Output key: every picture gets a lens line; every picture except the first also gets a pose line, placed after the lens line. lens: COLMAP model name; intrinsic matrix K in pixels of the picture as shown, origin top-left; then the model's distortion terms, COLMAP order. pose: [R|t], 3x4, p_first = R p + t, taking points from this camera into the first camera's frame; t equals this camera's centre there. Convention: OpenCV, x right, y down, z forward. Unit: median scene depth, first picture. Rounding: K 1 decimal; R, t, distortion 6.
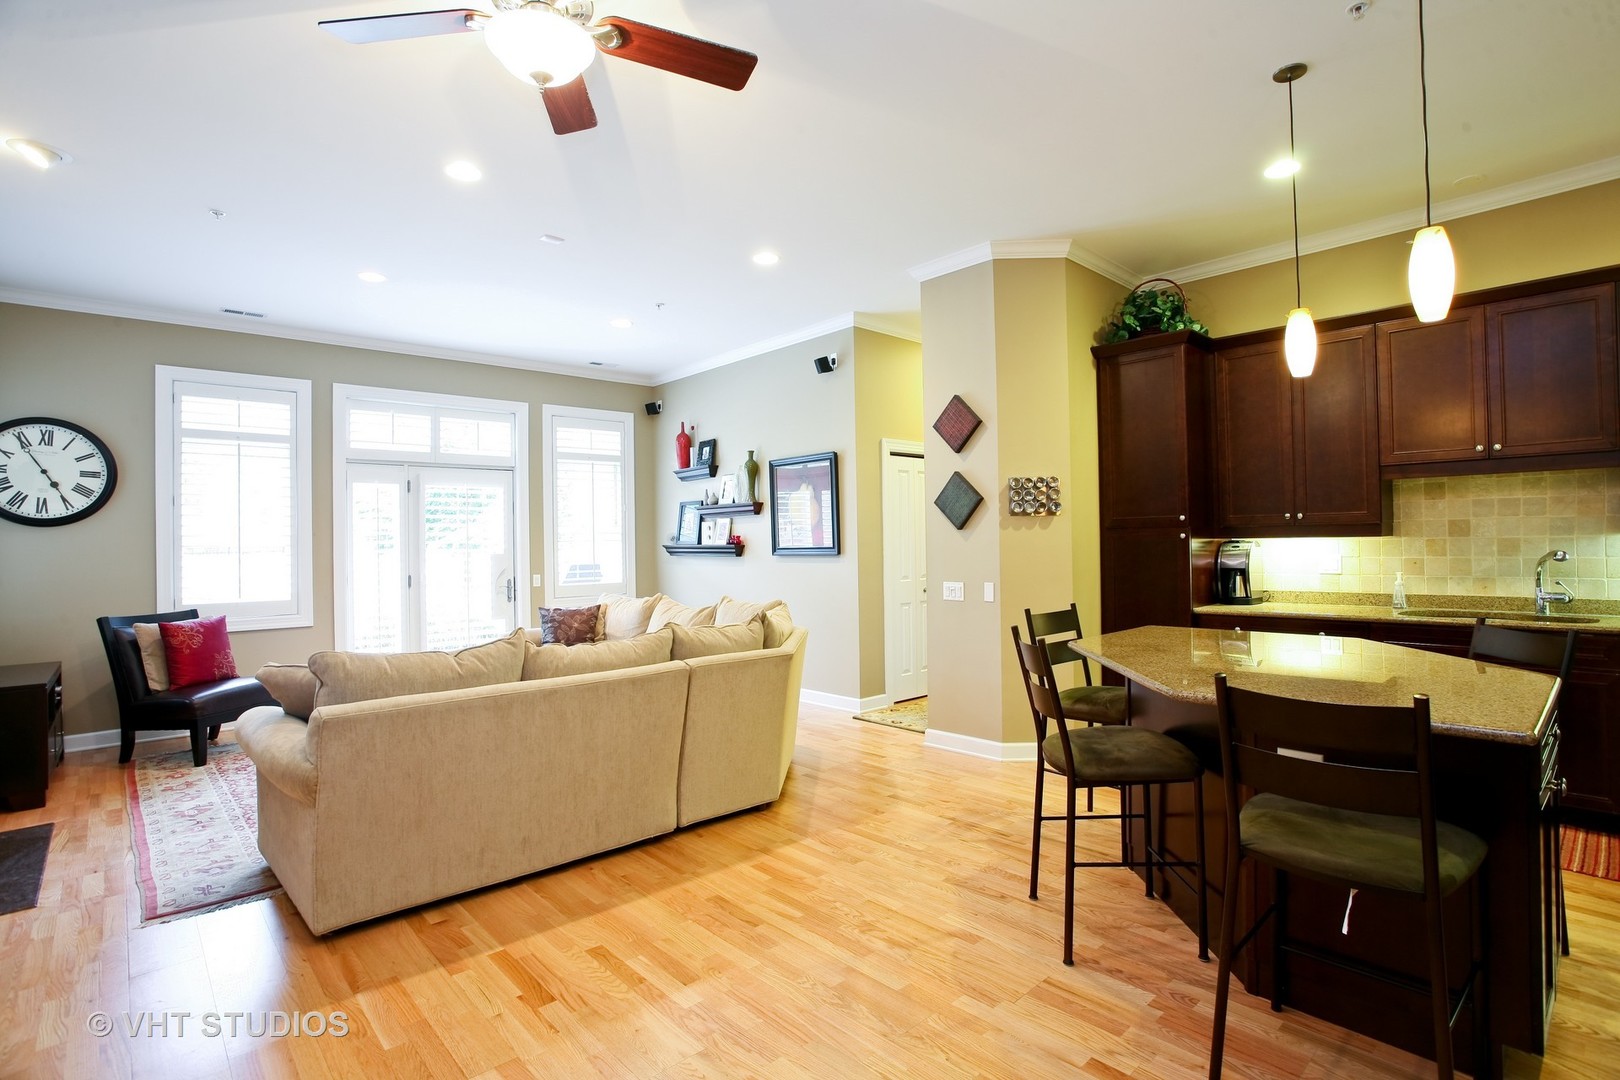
lens RADIAL K [[785.2, 0, 814.3], [0, 785.2, 535.3], [0, 0, 1]] dist [-0.077221, 0.030095]
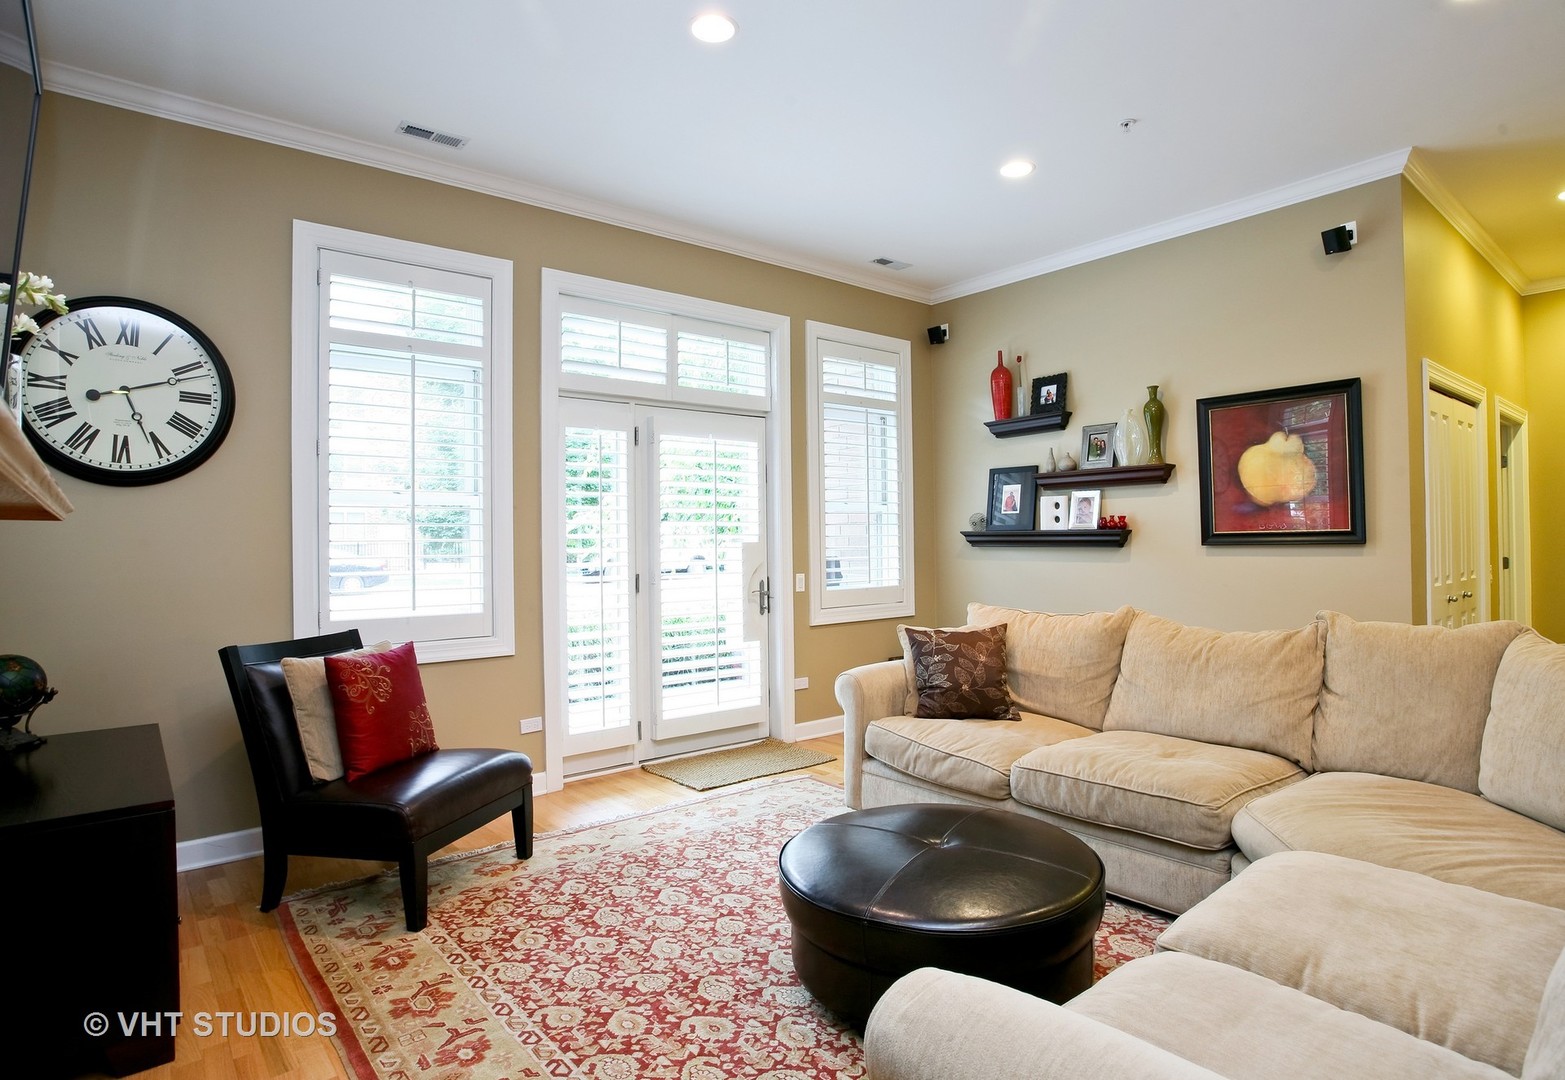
lens RADIAL K [[841.3, 0, 782.5], [0, 841.3, 540.0], [0, 0, 1]] dist [-0.107945, 0.061039]
pose [[0.998316, 0.004944, -0.057796, -0.472802], [-0.004438, 0.999951, 0.008881, 0.021671], [0.057837, -0.008609, 0.998289, 0.397734]]
